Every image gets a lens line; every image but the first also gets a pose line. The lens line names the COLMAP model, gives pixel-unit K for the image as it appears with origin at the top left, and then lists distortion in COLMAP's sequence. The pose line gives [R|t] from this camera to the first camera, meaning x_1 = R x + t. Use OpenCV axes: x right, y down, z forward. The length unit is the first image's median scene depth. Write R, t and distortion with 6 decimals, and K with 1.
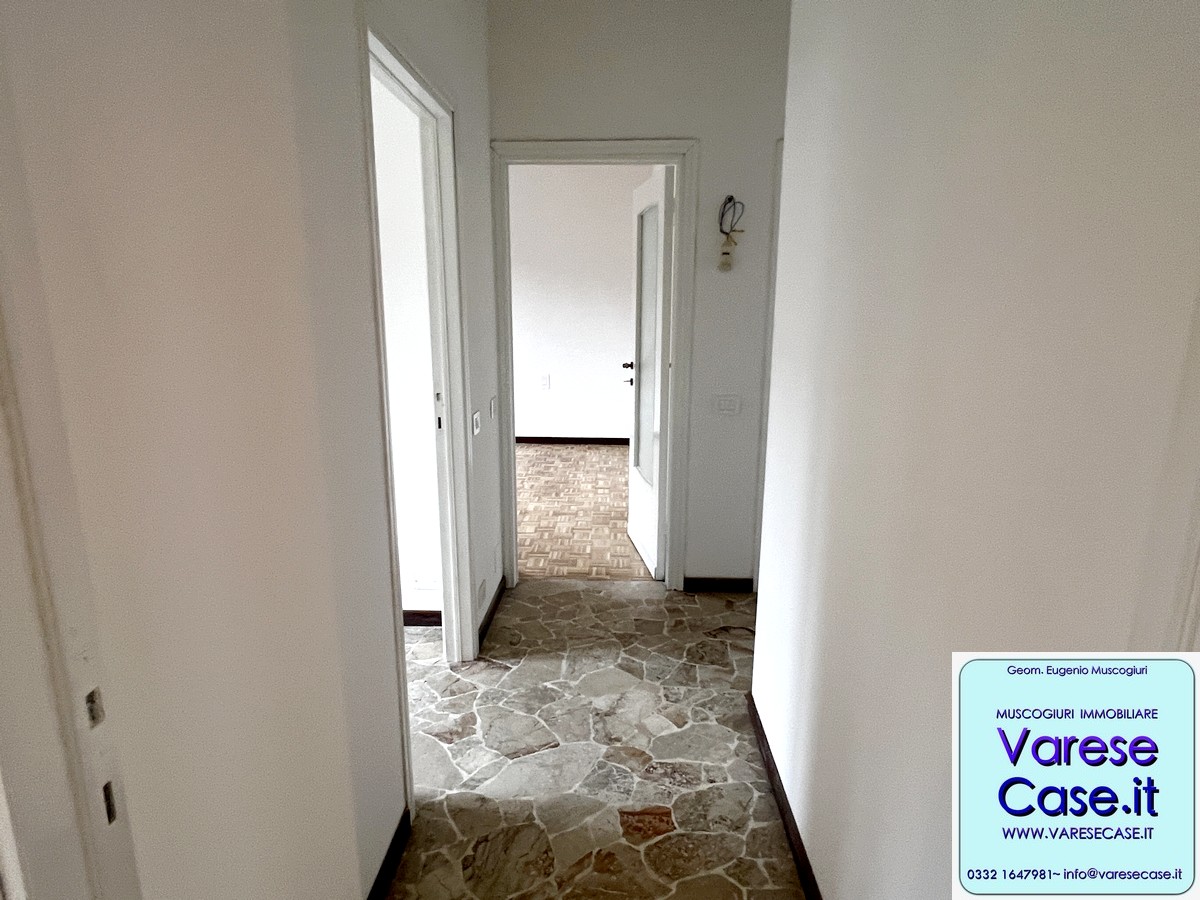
lens RADIAL K [[699.7, 0, 597.8], [0, 699.7, 449.7], [0, 0, 1]] dist [-0.001039, 0.001164]
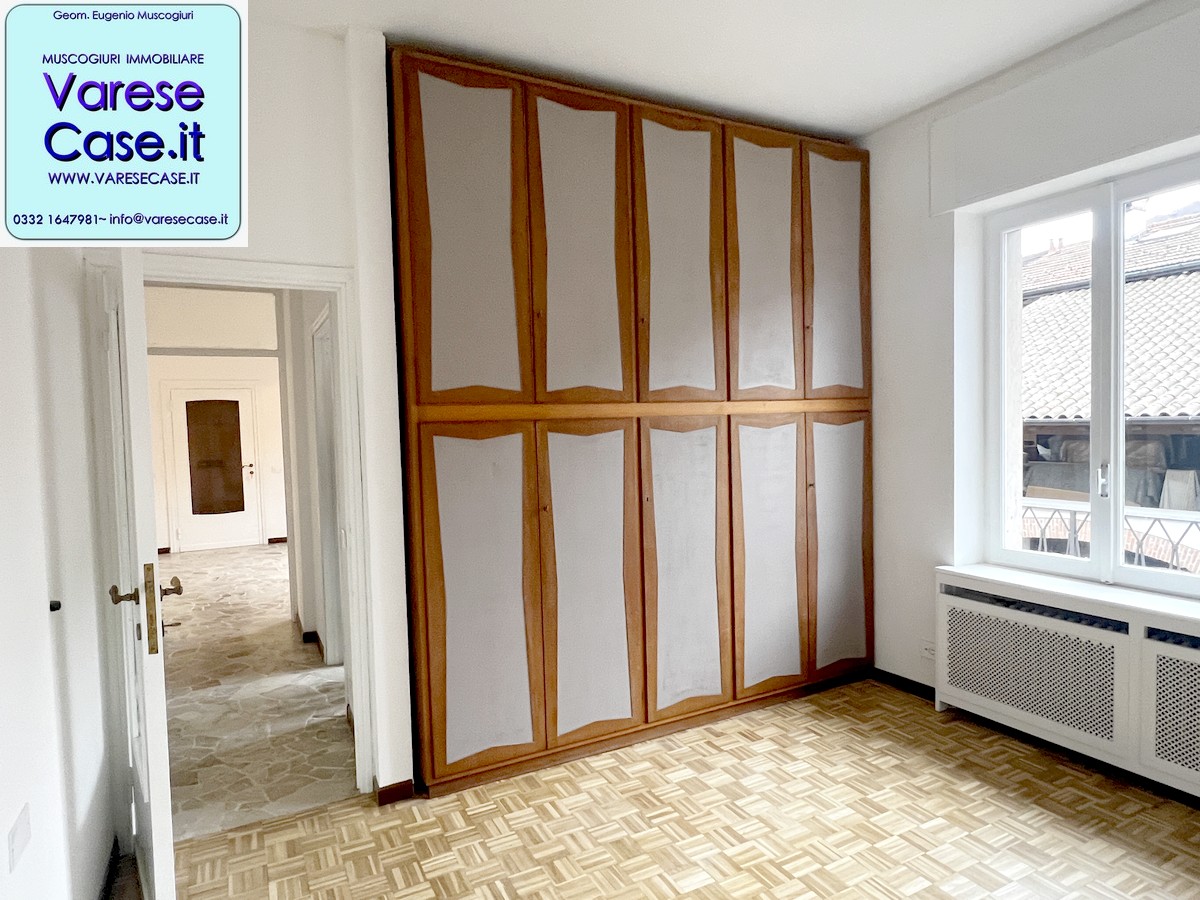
lens RADIAL K [[699.7, 0, 591.1], [0, 699.7, 455.1], [0, 0, 1]] dist [-0.001039, 0.001164]
pose [[-0.877003, 0.039542, -0.478854, 0.024418], [-0.082214, 0.969561, 0.230636, -0.489646], [0.473398, 0.241637, -0.847057, 2.179872]]
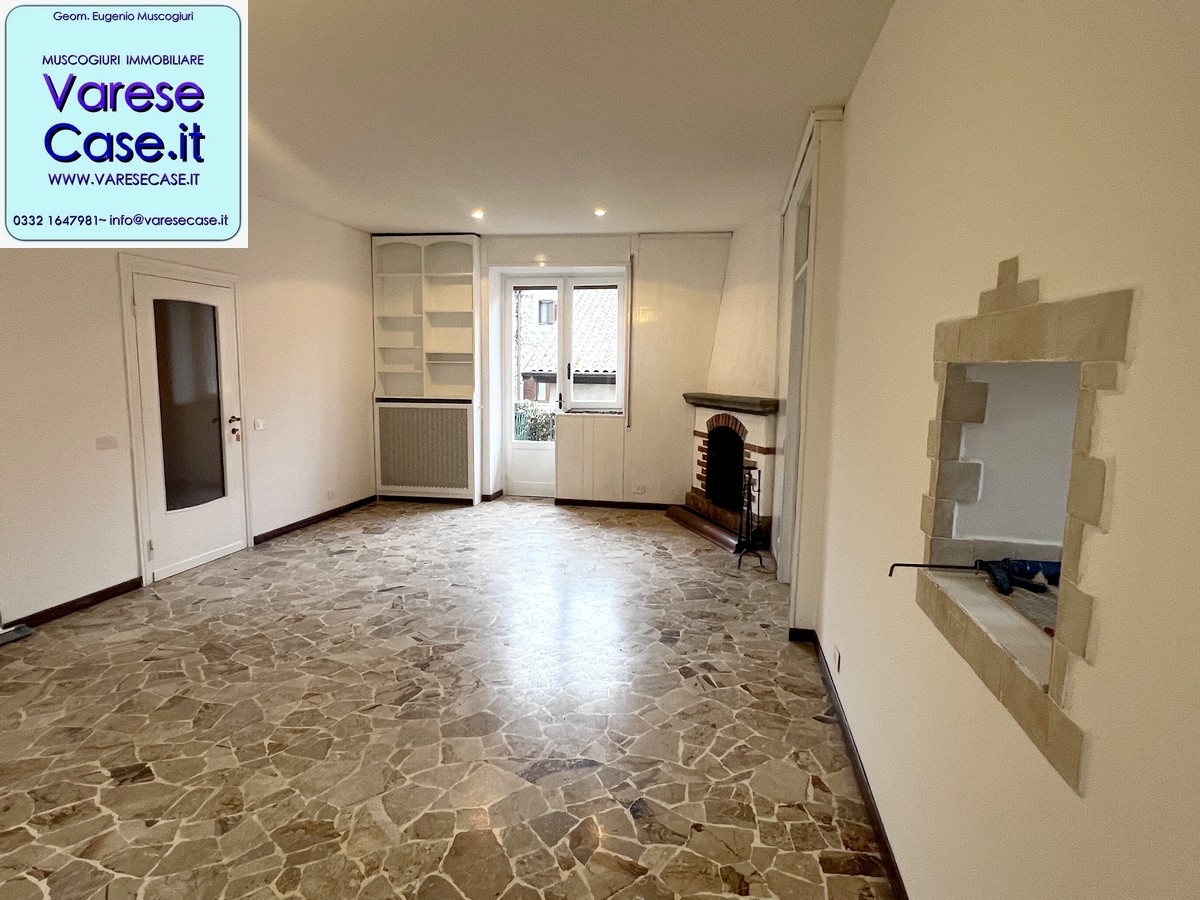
lens RADIAL K [[699.7, 0, 597.7], [0, 699.7, 454.2], [0, 0, 1]] dist [-0.001039, 0.001164]
pose [[-0.161171, 0.113942, -0.980327, 1.560666], [-0.227941, 0.962159, 0.149305, 0.004006], [0.960243, 0.247520, -0.129100, -0.023772]]
